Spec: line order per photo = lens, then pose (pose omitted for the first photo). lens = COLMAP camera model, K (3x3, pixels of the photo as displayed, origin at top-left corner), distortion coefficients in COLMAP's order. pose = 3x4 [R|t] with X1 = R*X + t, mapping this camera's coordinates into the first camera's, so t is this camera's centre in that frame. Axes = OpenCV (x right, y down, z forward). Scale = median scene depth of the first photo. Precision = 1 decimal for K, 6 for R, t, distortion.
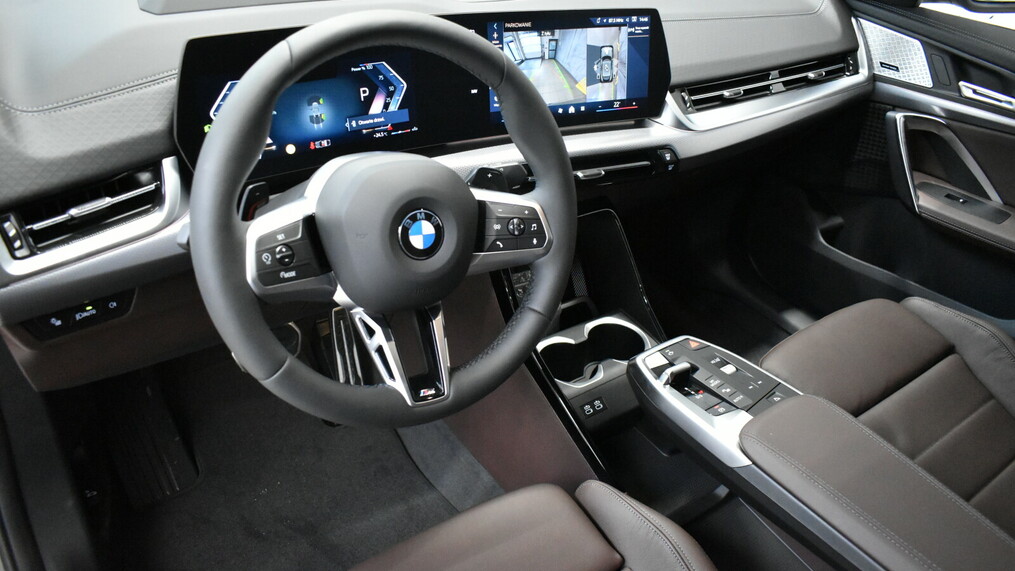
lens RADIAL K [[762.0, 0, 509.5], [0, 762.0, 279.8], [0, 0, 1]] dist [-0.024407, 0.011506]
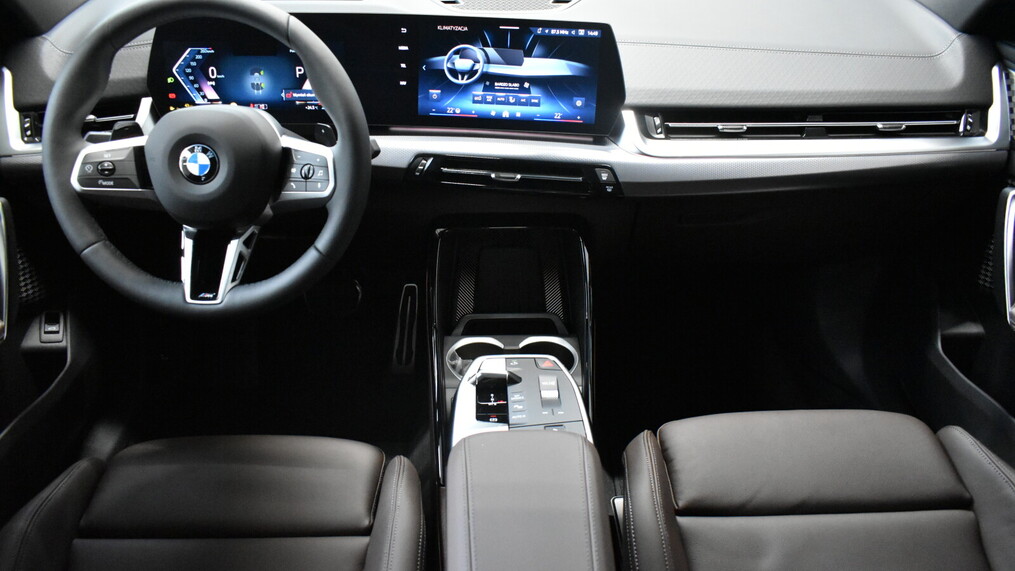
lens RADIAL K [[762.0, 0, 504.1], [0, 762.0, 287.8], [0, 0, 1]] dist [-0.024407, 0.011506]
pose [[0.820219, 0.218046, -0.528864, 0.799667], [-0.256575, 0.966524, 0.000565, 0.006919], [0.511283, 0.135230, 0.848707, 0.173816]]
